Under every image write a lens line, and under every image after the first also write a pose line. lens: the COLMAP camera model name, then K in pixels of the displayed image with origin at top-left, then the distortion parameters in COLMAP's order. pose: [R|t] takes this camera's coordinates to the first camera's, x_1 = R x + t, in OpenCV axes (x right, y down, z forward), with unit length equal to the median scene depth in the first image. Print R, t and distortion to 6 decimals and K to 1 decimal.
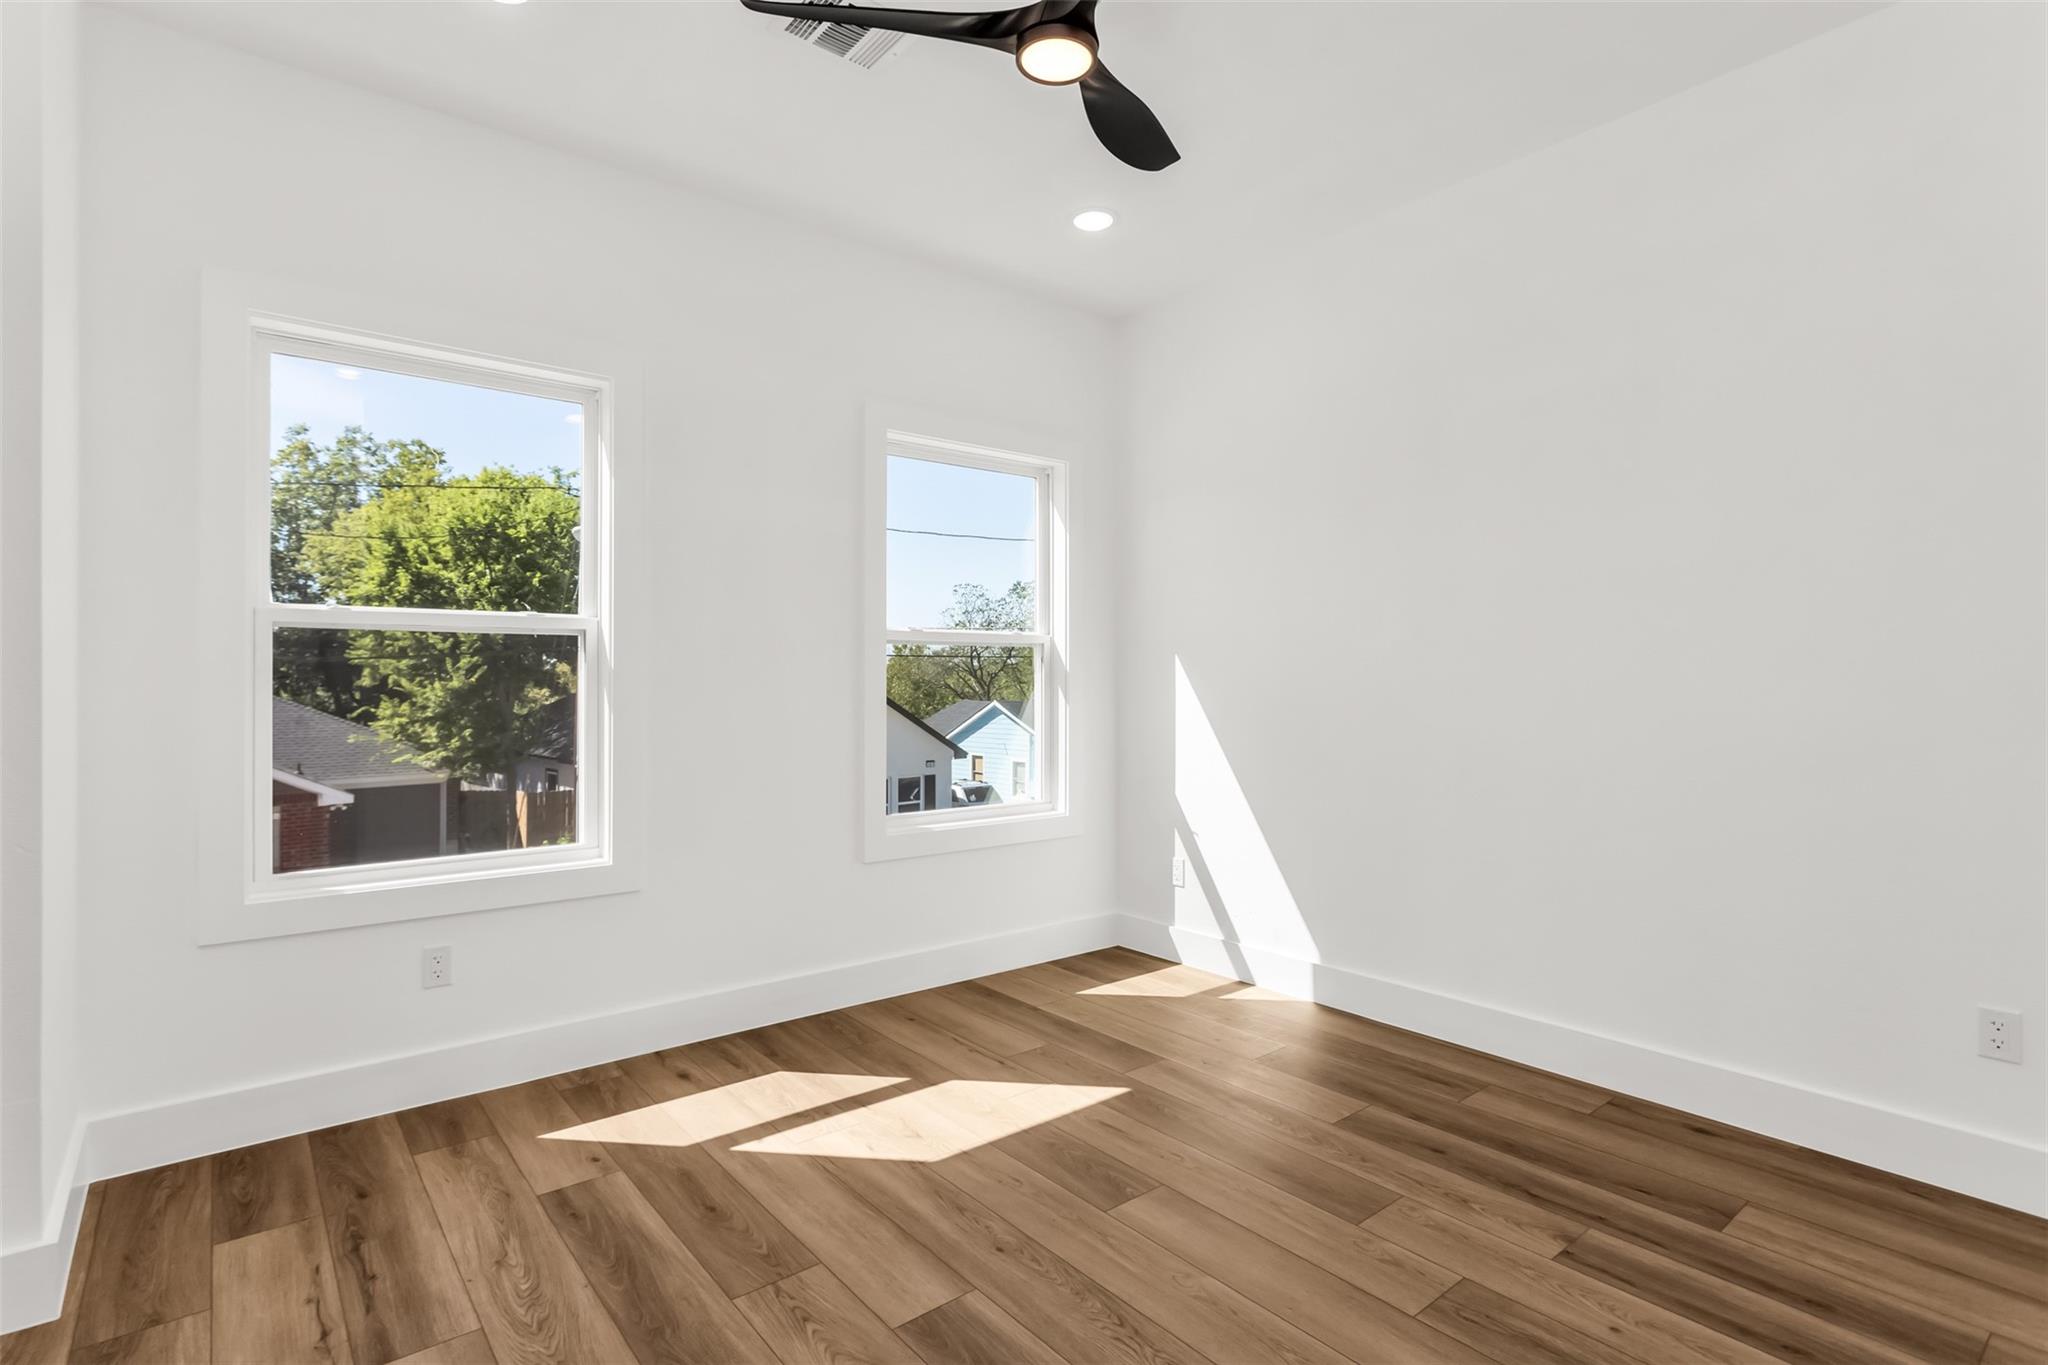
lens RADIAL K [[991.9, 0, 1025.6], [0, 991.9, 687.8], [0, 0, 1]] dist [0.002559, 0.001596]
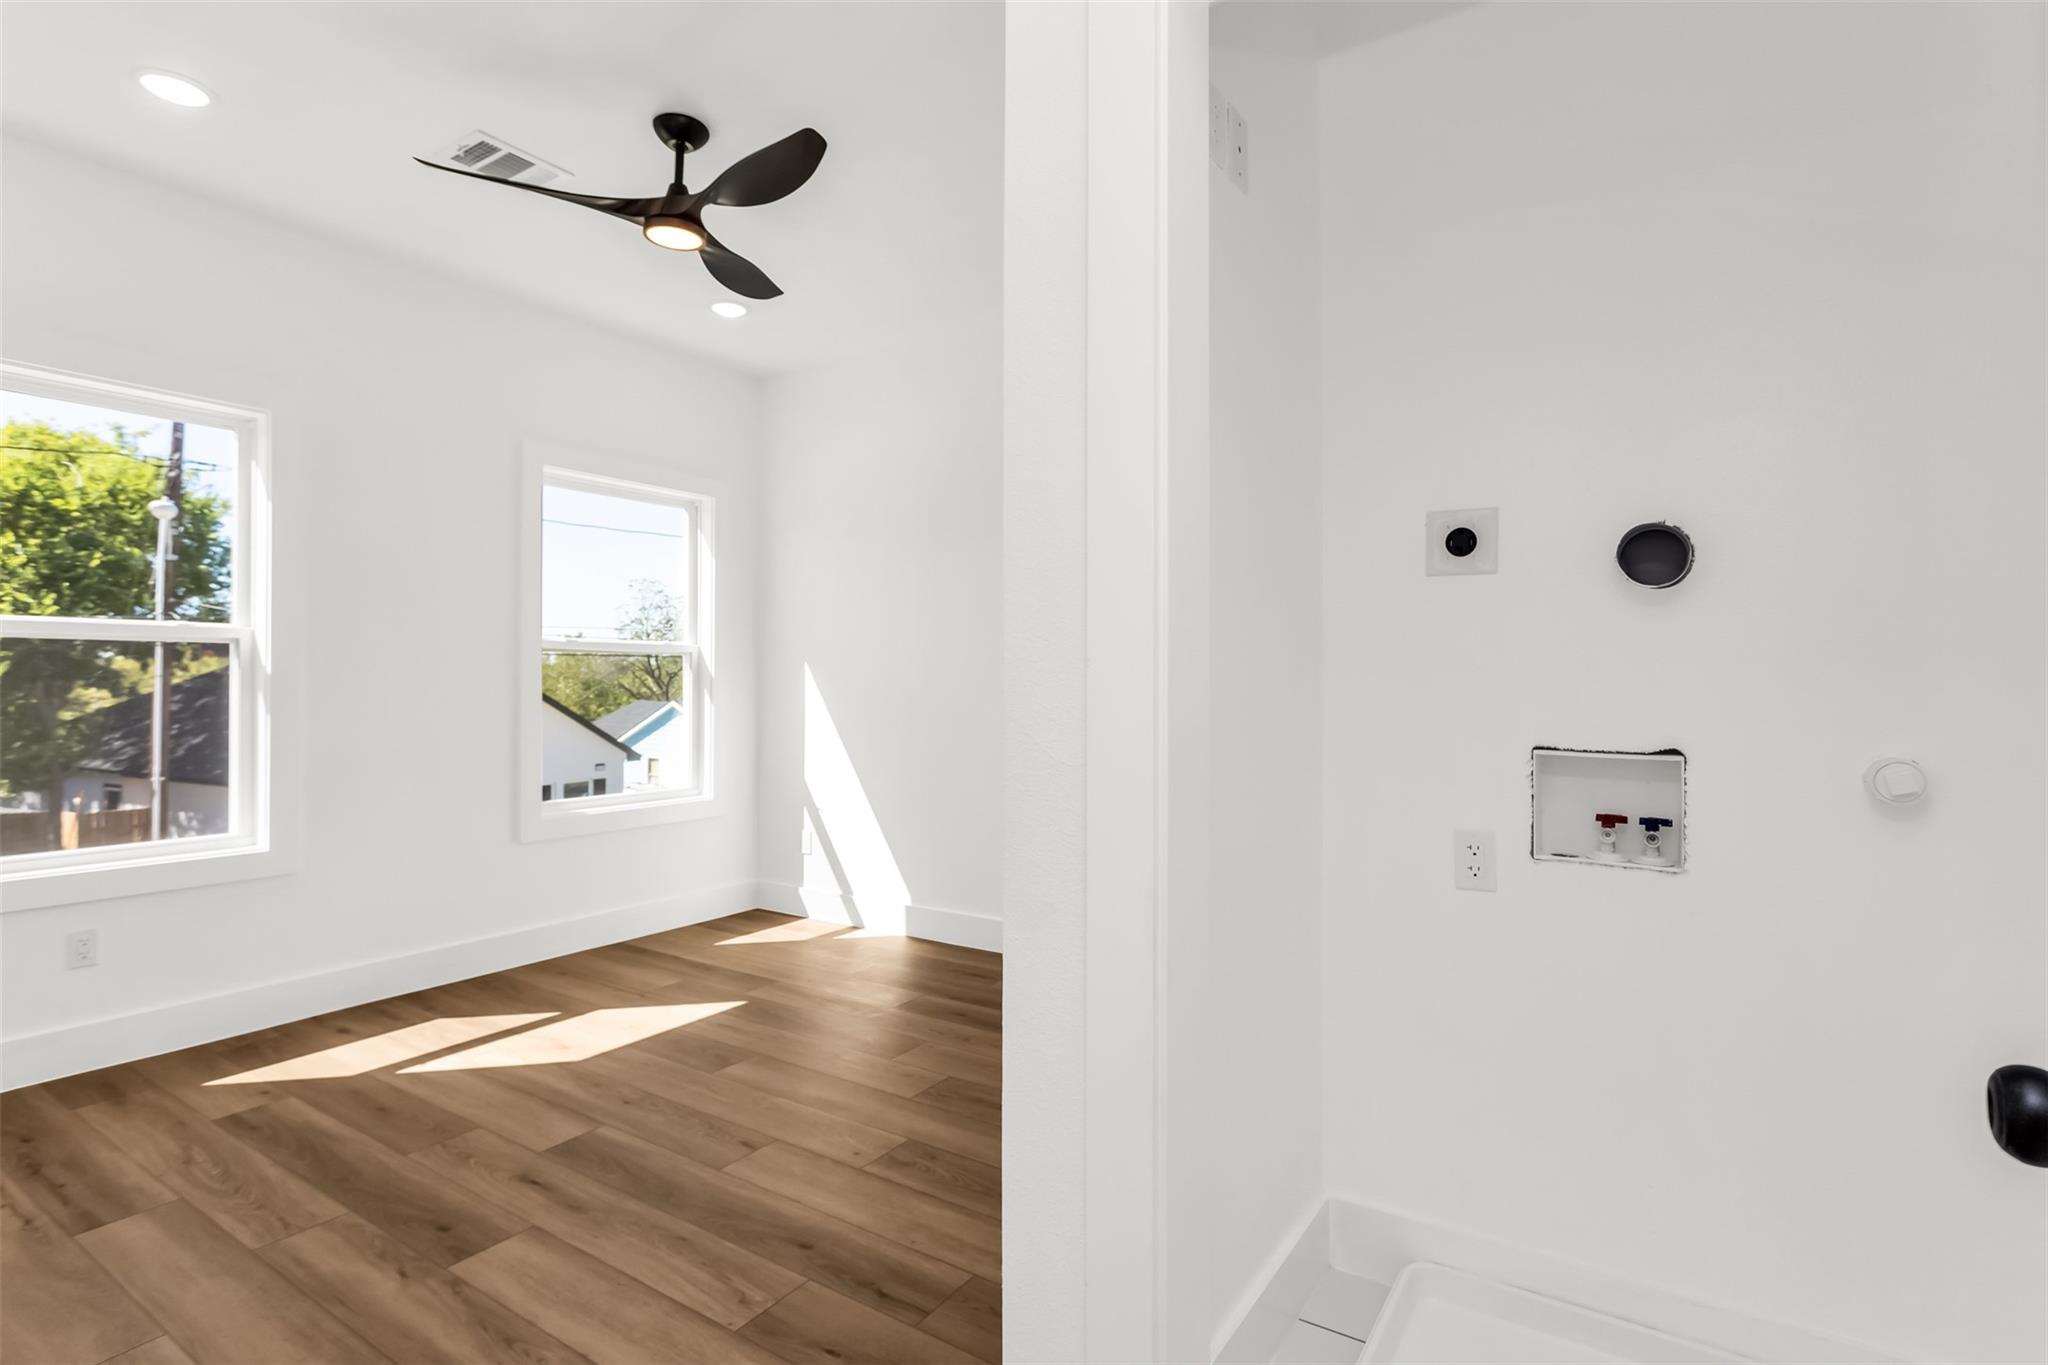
lens RADIAL K [[991.9, 0, 1021.8], [0, 991.9, 678.5], [0, 0, 1]] dist [0.002559, 0.001596]
pose [[0.954426, 0.002565, 0.298438, 0.043956], [0.000131, 0.999959, -0.009014, -0.003707], [-0.298449, 0.008642, 0.954386, -0.248613]]
